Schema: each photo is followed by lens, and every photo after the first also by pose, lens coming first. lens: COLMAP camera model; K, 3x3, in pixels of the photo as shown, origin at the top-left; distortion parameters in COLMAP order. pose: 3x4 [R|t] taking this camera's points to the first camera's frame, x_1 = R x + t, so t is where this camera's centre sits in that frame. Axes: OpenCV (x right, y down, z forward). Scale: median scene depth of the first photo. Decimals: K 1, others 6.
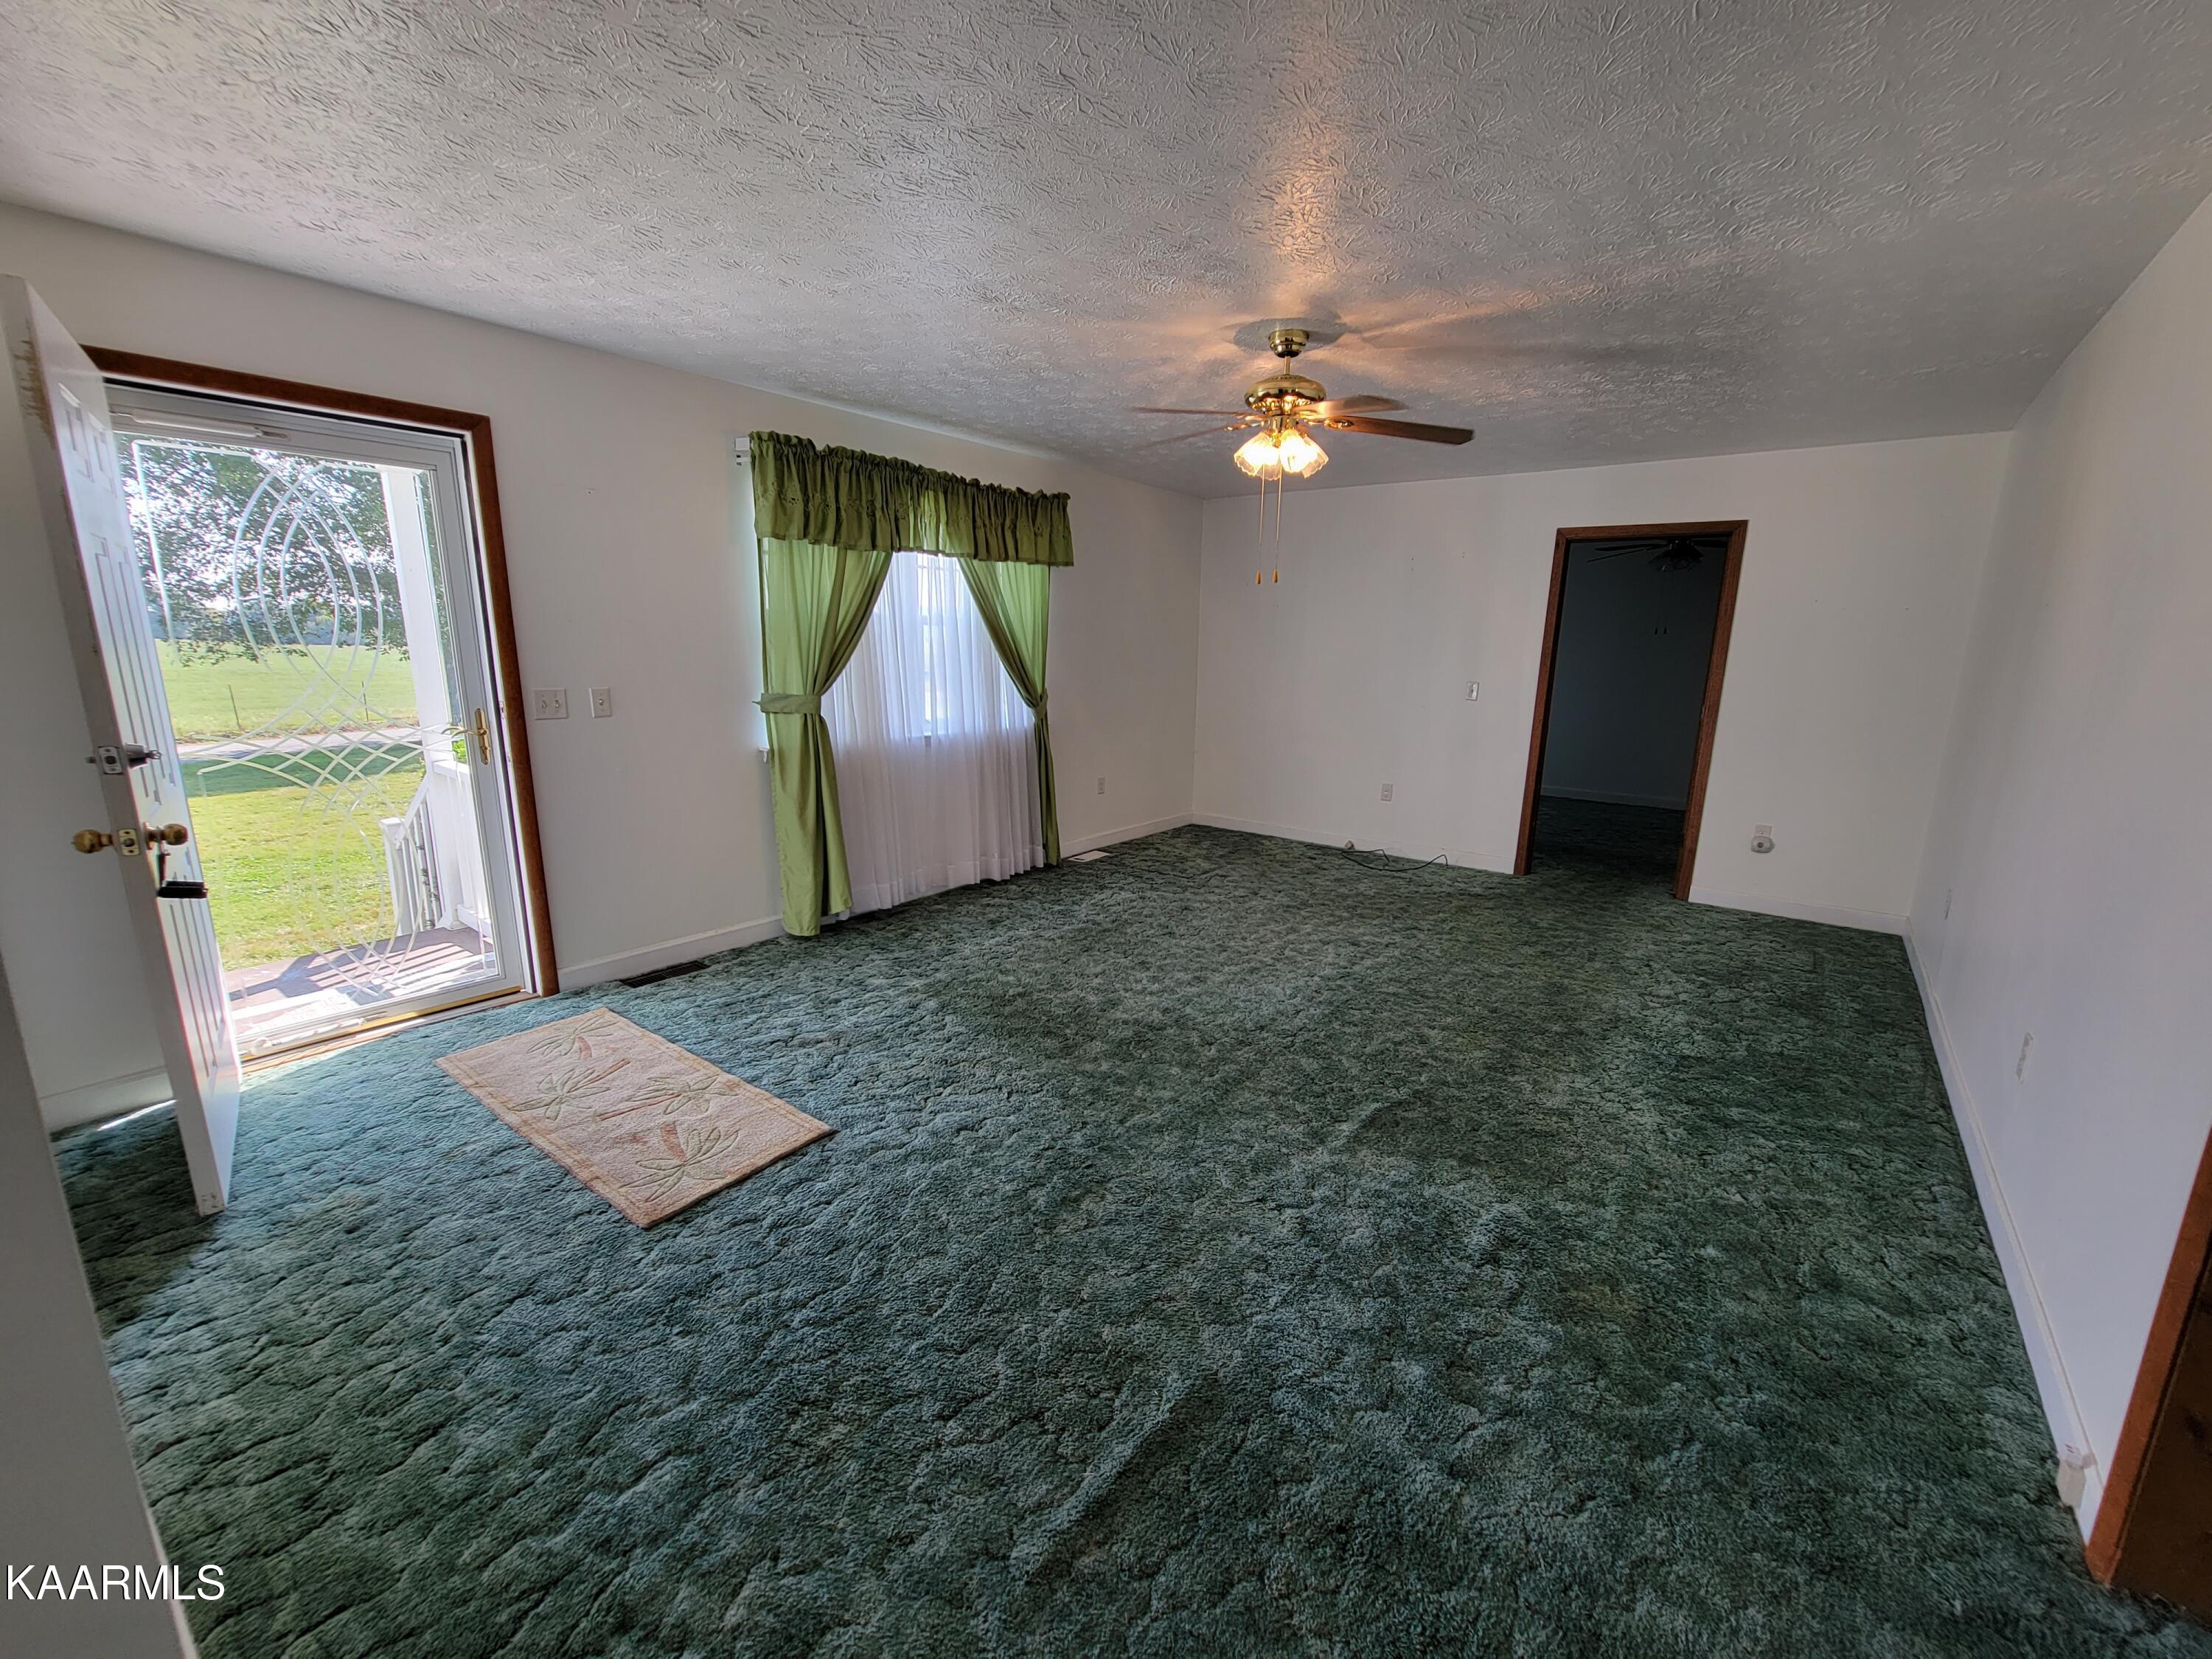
lens RADIAL K [[891.5, 0, 1118.4], [0, 891.5, 827.4], [0, 0, 1]] dist [-0.006100, -0.000066]
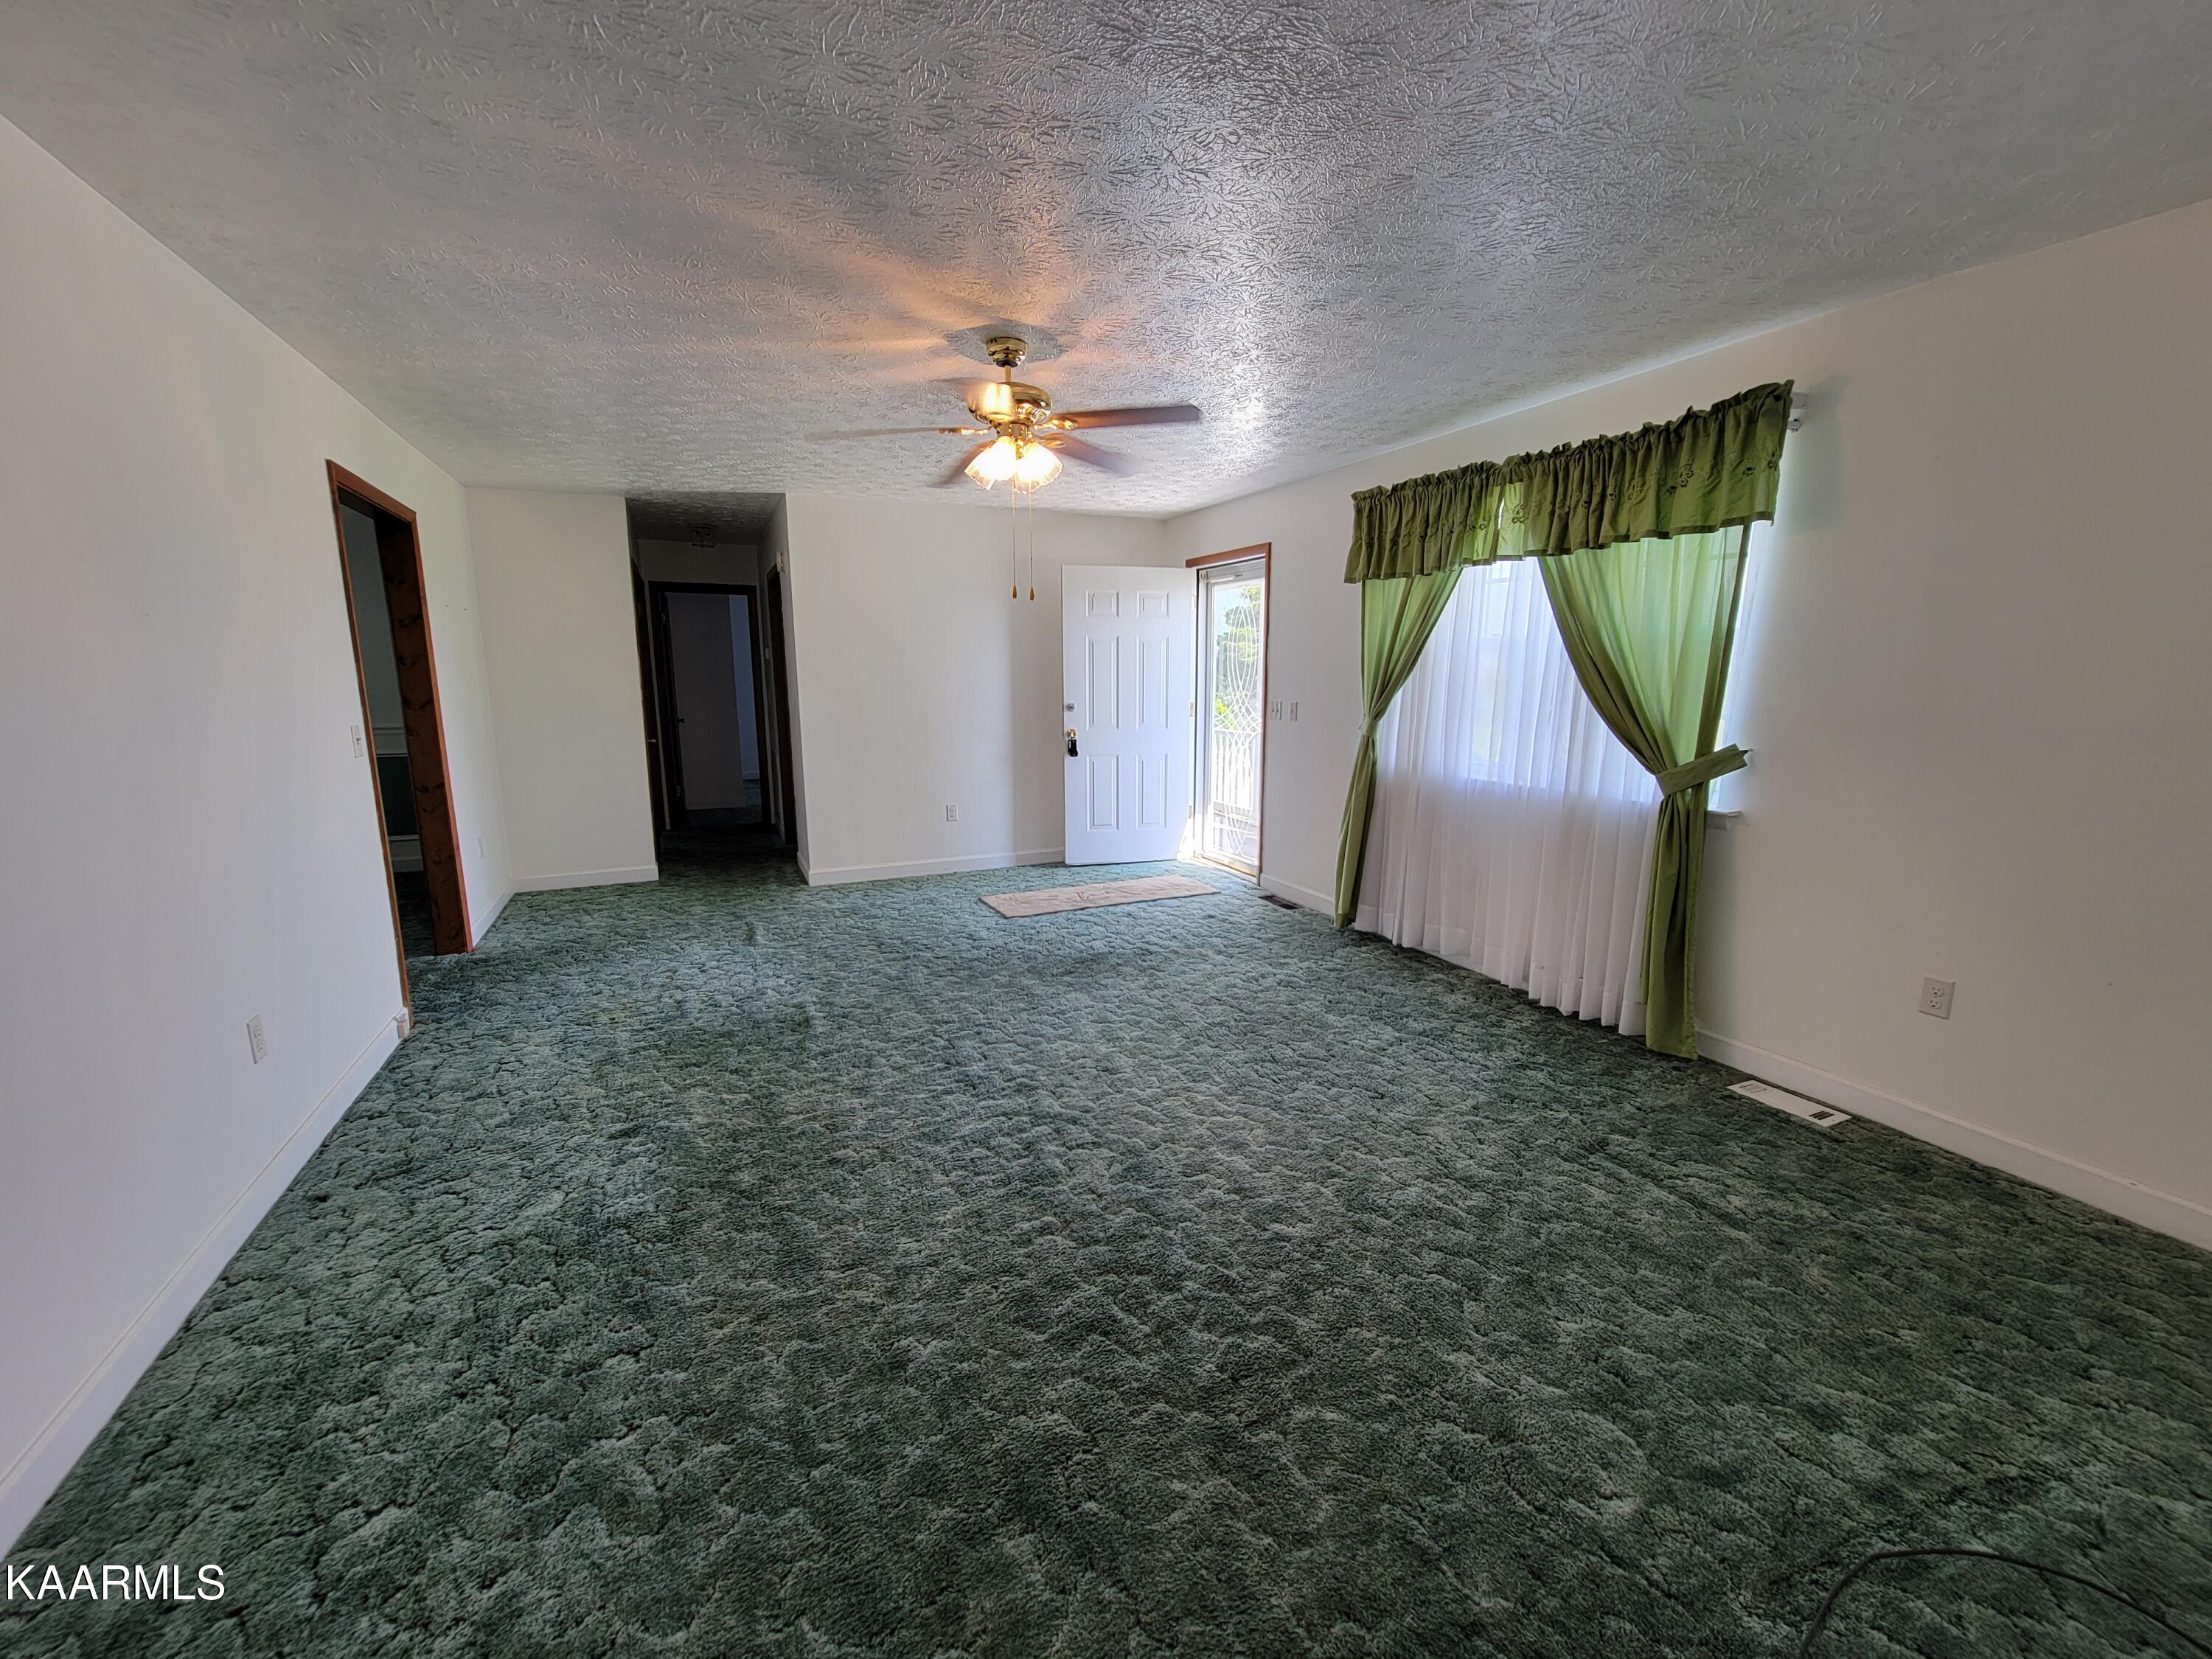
lens RADIAL K [[891.5, 0, 1118.4], [0, 891.5, 827.4], [0, 0, 1]] dist [-0.006100, -0.000066]
pose [[-0.455061, 0.140562, -0.879296, 0.743710], [-0.189585, 0.949529, 0.249905, -0.224118], [0.870044, 0.280424, -0.405445, 1.154590]]
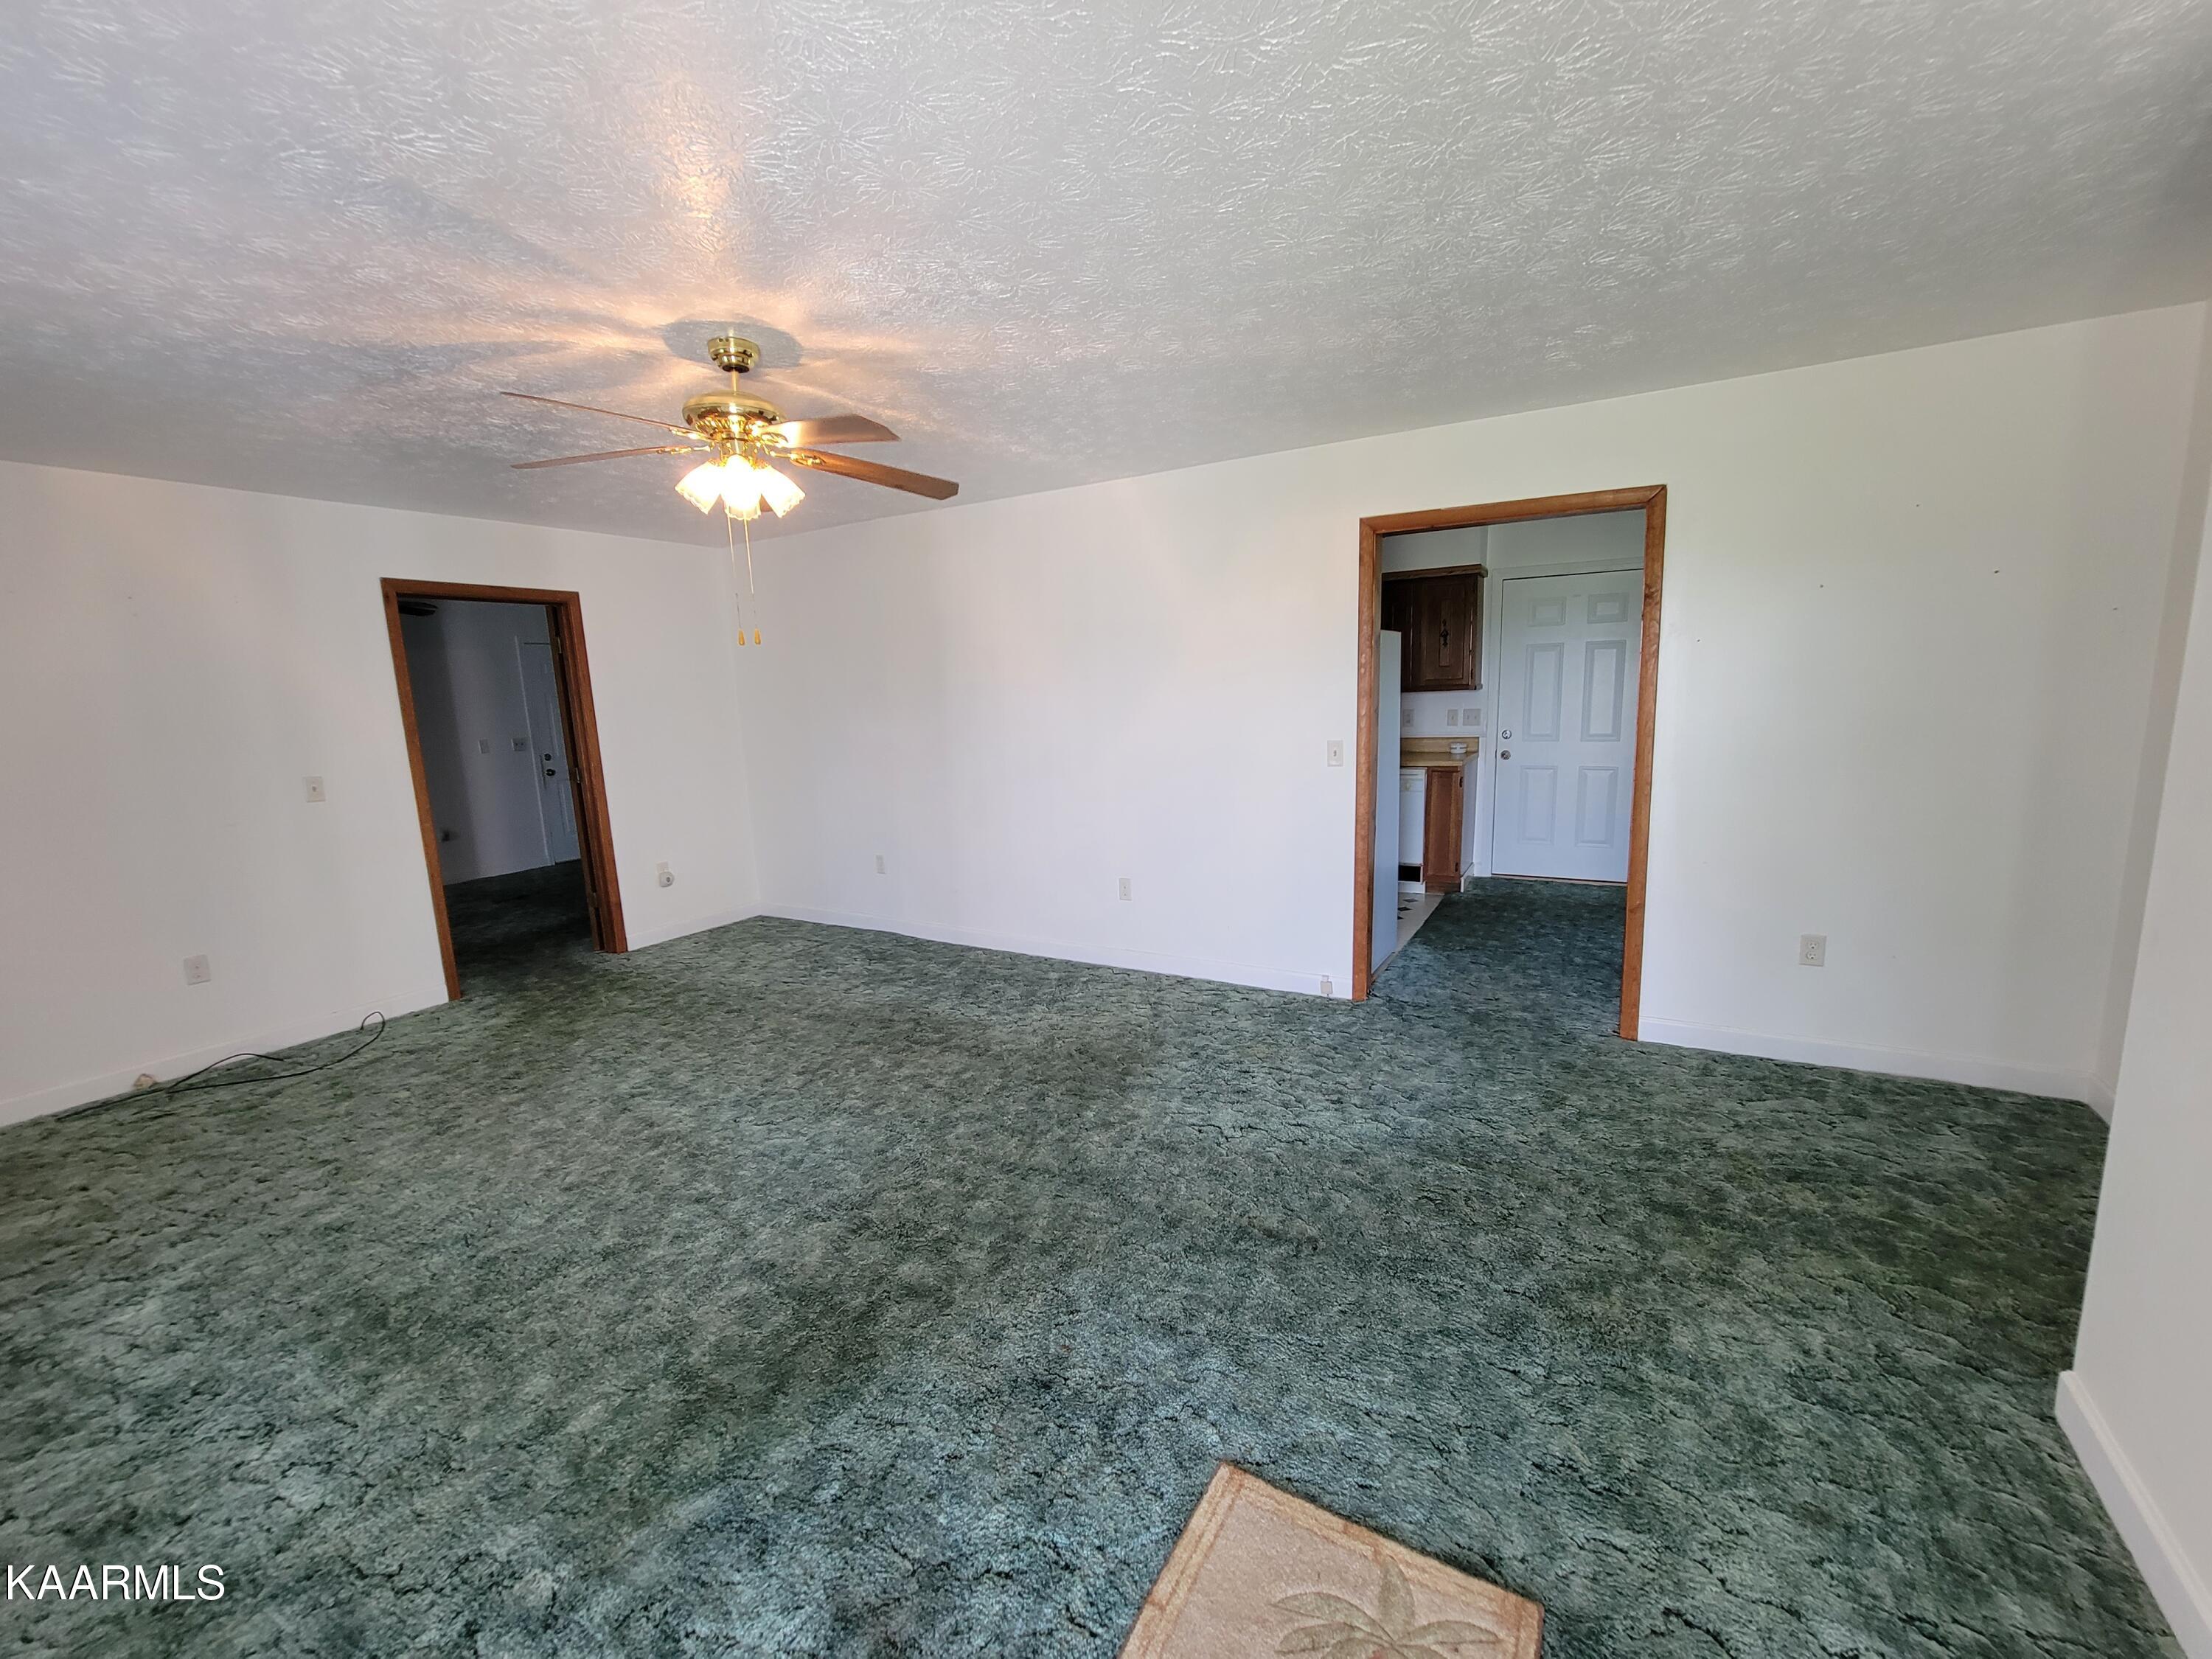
lens RADIAL K [[900.6, 0, 1095.6], [0, 900.6, 833.2], [0, 0, 1]] dist [-0.001100, -0.000033]
pose [[-0.103682, -0.173315, 0.979394, -0.510690], [0.236955, 0.952044, 0.193560, -0.146541], [-0.965972, 0.252141, -0.057642, 0.588212]]
